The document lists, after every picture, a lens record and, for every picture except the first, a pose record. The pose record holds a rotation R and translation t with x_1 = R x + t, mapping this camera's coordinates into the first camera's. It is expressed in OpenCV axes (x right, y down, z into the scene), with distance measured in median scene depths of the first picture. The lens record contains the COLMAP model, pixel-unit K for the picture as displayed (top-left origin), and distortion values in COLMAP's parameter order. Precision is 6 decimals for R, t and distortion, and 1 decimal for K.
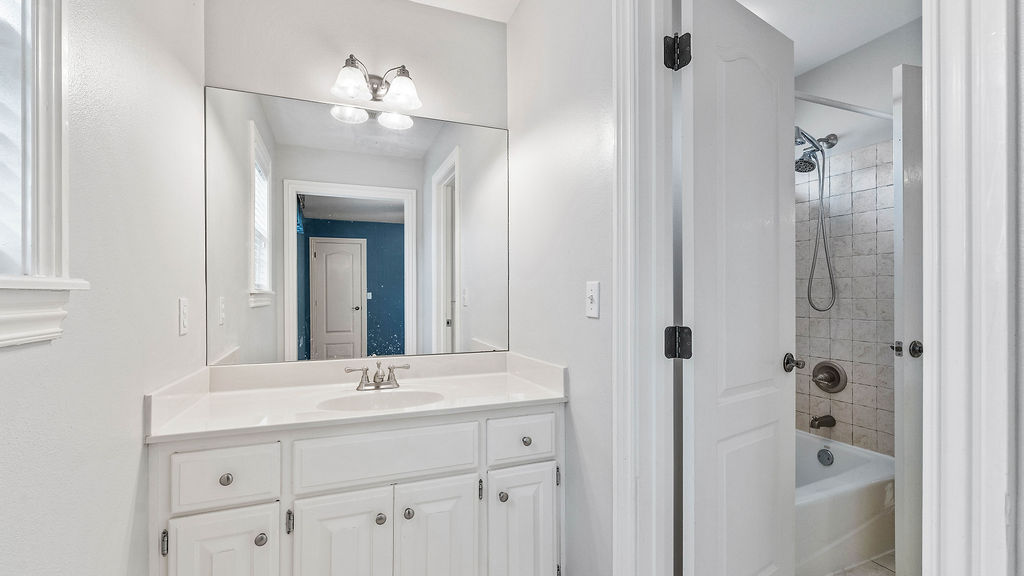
lens RADIAL K [[434.5, 0, 506.5], [0, 434.5, 291.7], [0, 0, 1]] dist [-0.001909, -0.000052]
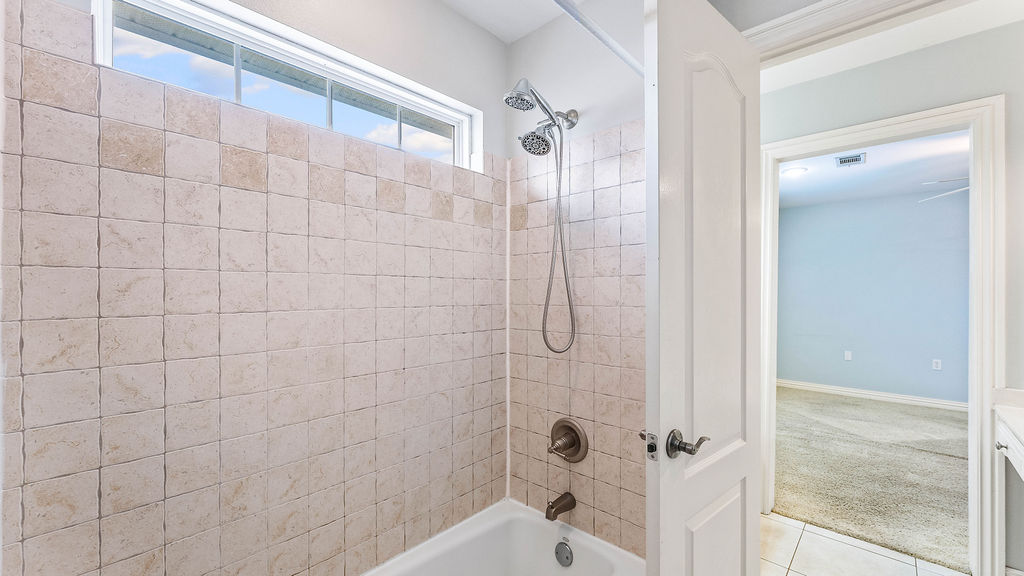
lens RADIAL K [[412.9, 0, 504.9], [0, 412.9, 287.8], [0, 0, 1]] dist [0.000186, -0.000430]
pose [[0.904584, 0.004750, 0.426269, 0.360330], [-0.002369, 0.999978, -0.006115, -0.058362], [-0.426289, 0.004522, 0.904576, 0.429509]]
